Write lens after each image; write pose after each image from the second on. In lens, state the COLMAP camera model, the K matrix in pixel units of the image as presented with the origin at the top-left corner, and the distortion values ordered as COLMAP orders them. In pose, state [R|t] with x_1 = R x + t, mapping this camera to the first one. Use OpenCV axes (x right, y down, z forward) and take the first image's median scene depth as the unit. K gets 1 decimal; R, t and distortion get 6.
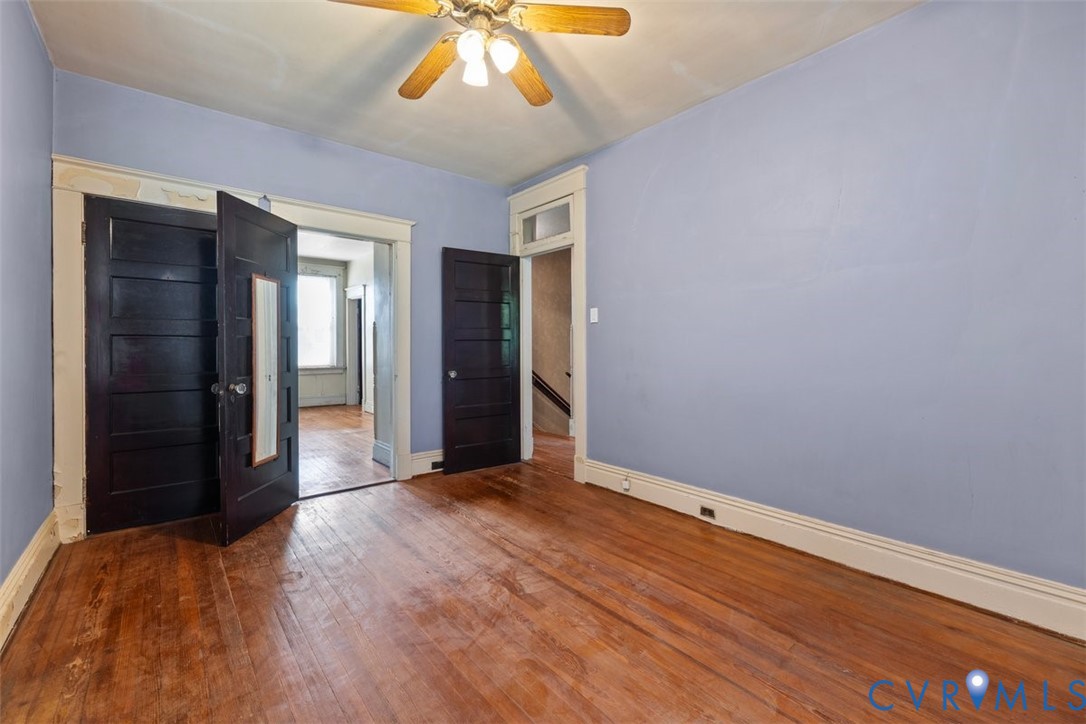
lens RADIAL K [[462.0, 0, 537.3], [0, 462.0, 354.8], [0, 0, 1]] dist [0.003521, 0.000524]
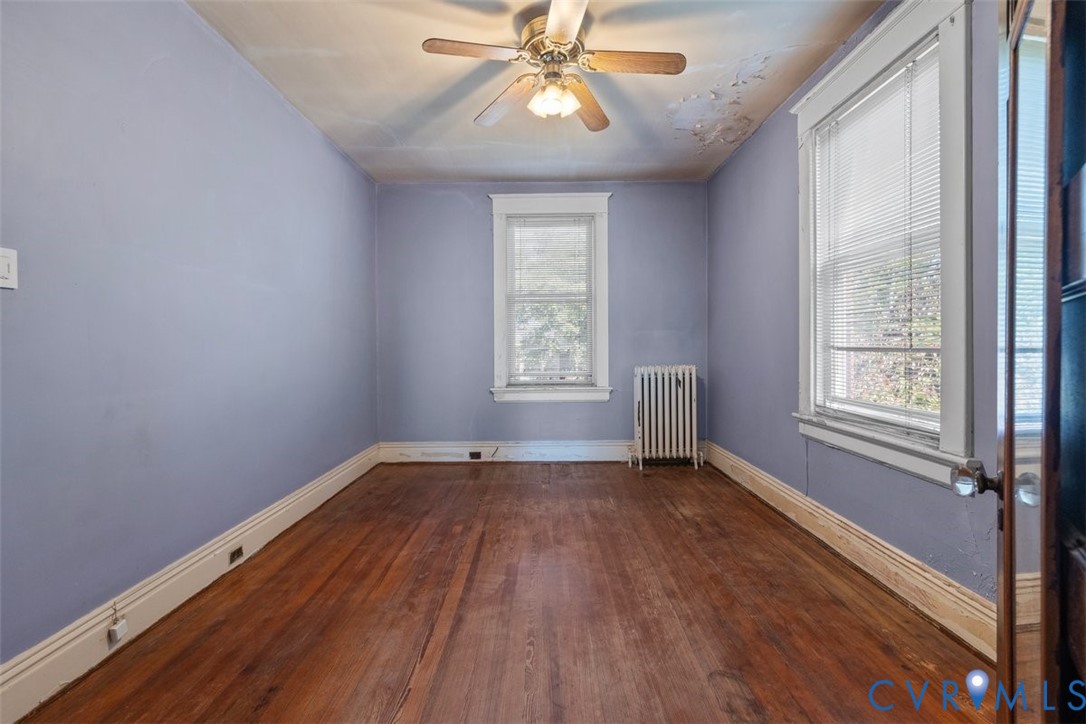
lens RADIAL K [[462.0, 0, 539.6], [0, 462.0, 352.6], [0, 0, 1]] dist [0.003521, 0.000524]
pose [[-0.772316, -0.004473, 0.635223, -0.660429], [0.018159, 0.999411, 0.029115, -0.030424], [-0.634979, 0.034021, -0.771780, 1.527321]]
